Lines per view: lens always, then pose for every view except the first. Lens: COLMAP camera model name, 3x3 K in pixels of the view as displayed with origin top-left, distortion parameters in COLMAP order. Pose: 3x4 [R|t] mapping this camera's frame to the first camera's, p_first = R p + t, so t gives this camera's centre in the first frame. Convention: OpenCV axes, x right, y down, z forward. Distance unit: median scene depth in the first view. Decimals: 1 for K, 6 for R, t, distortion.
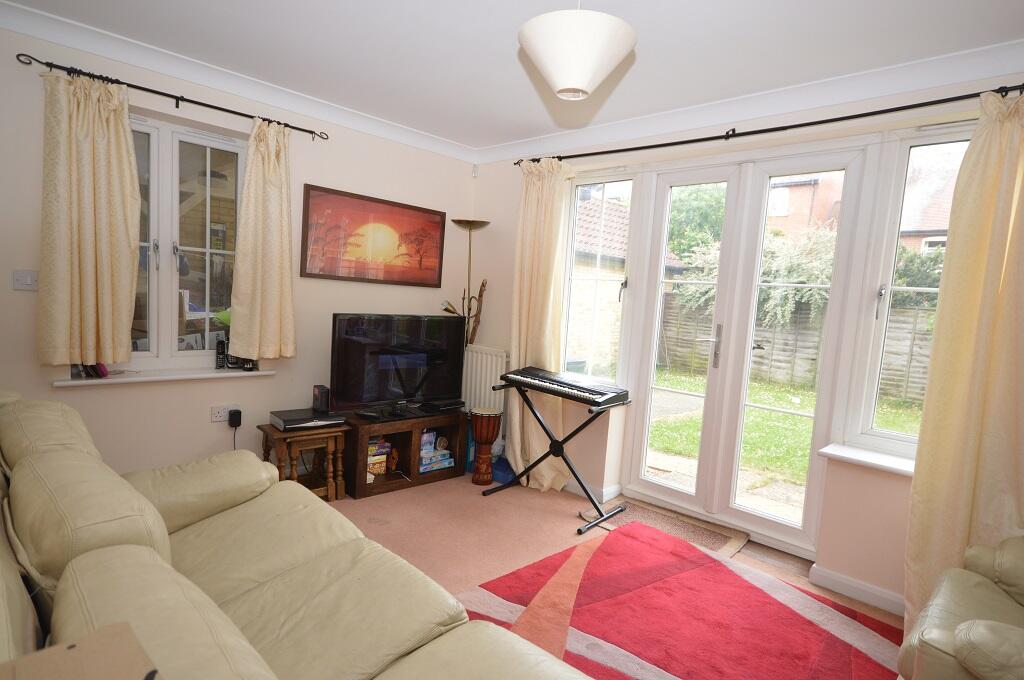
lens RADIAL K [[562.7, 0, 512.2], [0, 562.7, 341.4], [0, 0, 1]] dist [0.000701, 0.000220]
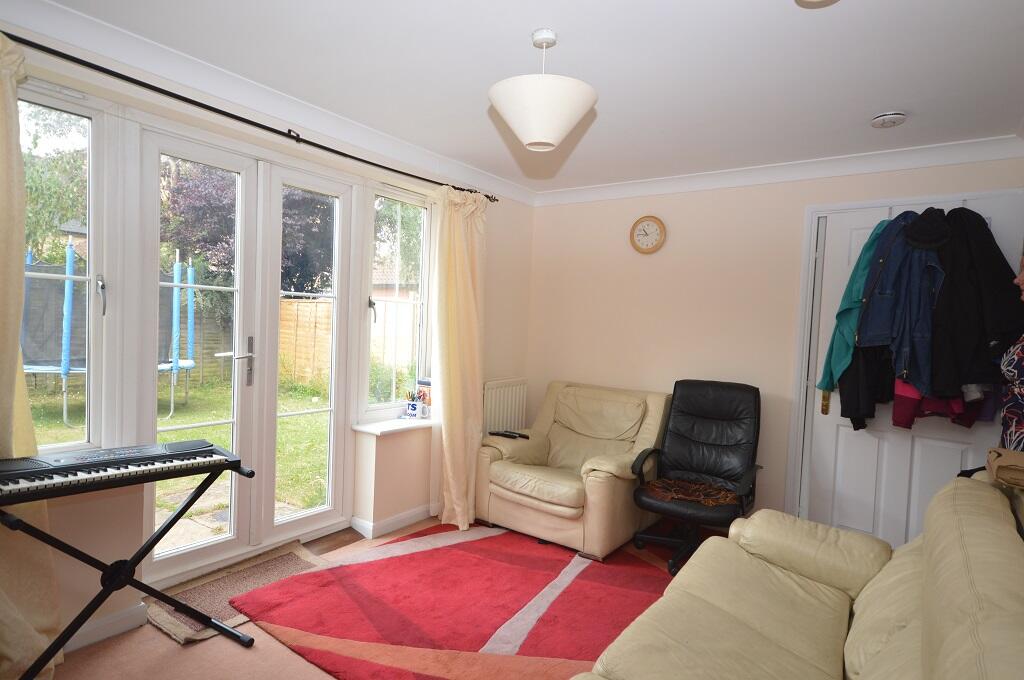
lens RADIAL K [[562.7, 0, 511.9], [0, 562.7, 344.1], [0, 0, 1]] dist [0.000701, 0.000220]
pose [[-0.169277, -0.112188, 0.979162, -0.648913], [0.031338, 0.992385, 0.119121, -0.126308], [-0.985070, 0.050849, -0.164472, 0.834948]]
